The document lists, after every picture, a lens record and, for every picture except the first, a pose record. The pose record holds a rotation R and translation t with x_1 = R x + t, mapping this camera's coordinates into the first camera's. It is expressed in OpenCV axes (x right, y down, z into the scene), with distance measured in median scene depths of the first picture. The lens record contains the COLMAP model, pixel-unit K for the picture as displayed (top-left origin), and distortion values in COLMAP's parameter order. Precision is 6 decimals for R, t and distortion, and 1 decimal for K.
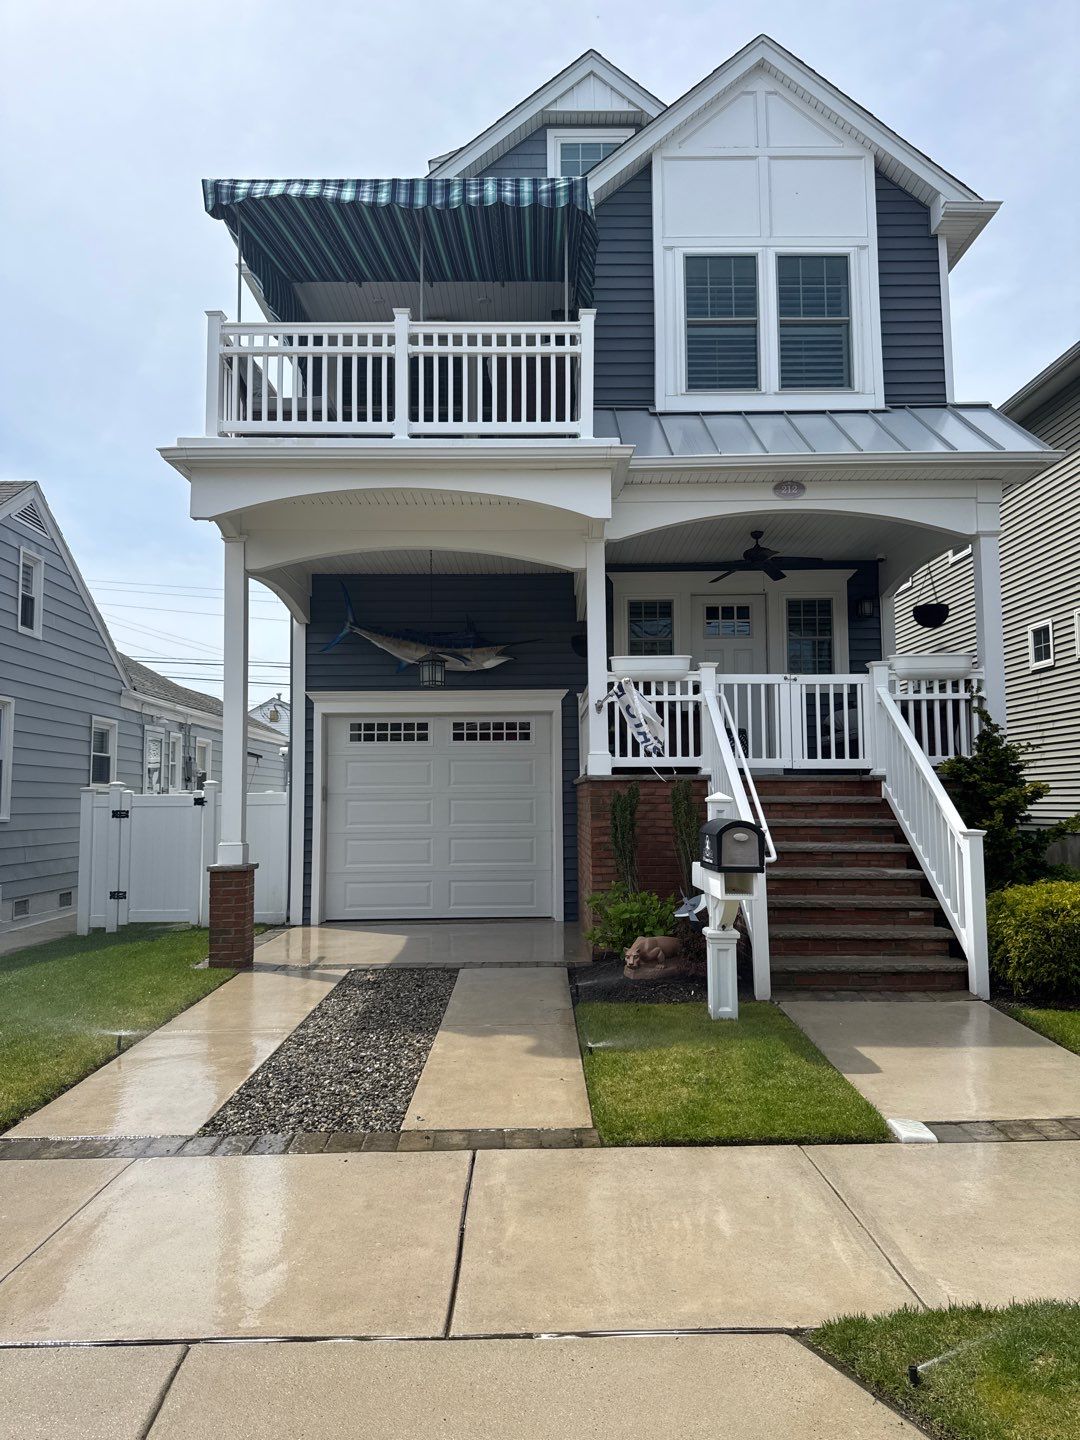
lens RADIAL K [[1011.5, 0, 540.0], [0, 1011.5, 720.0], [0, 0, 1]] dist [0.079426, -0.000936]
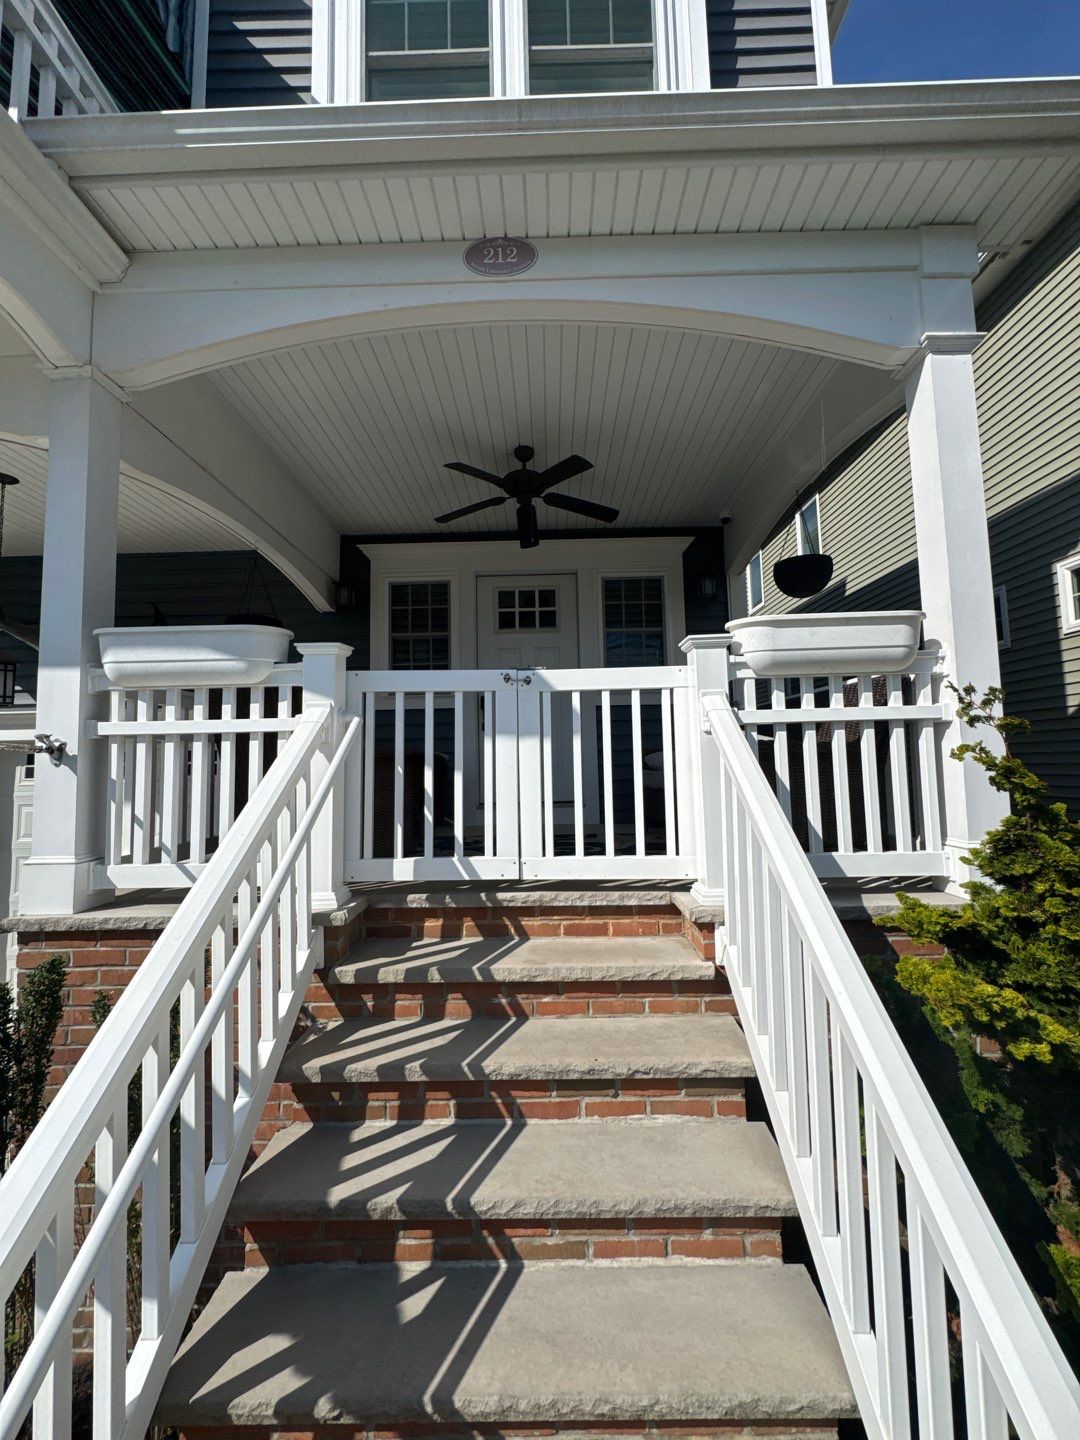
lens RADIAL K [[572.5, 0, 541.9], [0, 572.5, 717.6], [0, 0, 1]] dist [-0.000017, 0.000005]
pose [[0.999740, -0.013884, -0.018076, 0.263347], [0.013948, 0.999897, 0.003412, -0.024157], [0.018027, -0.003663, 0.999831, 0.746500]]
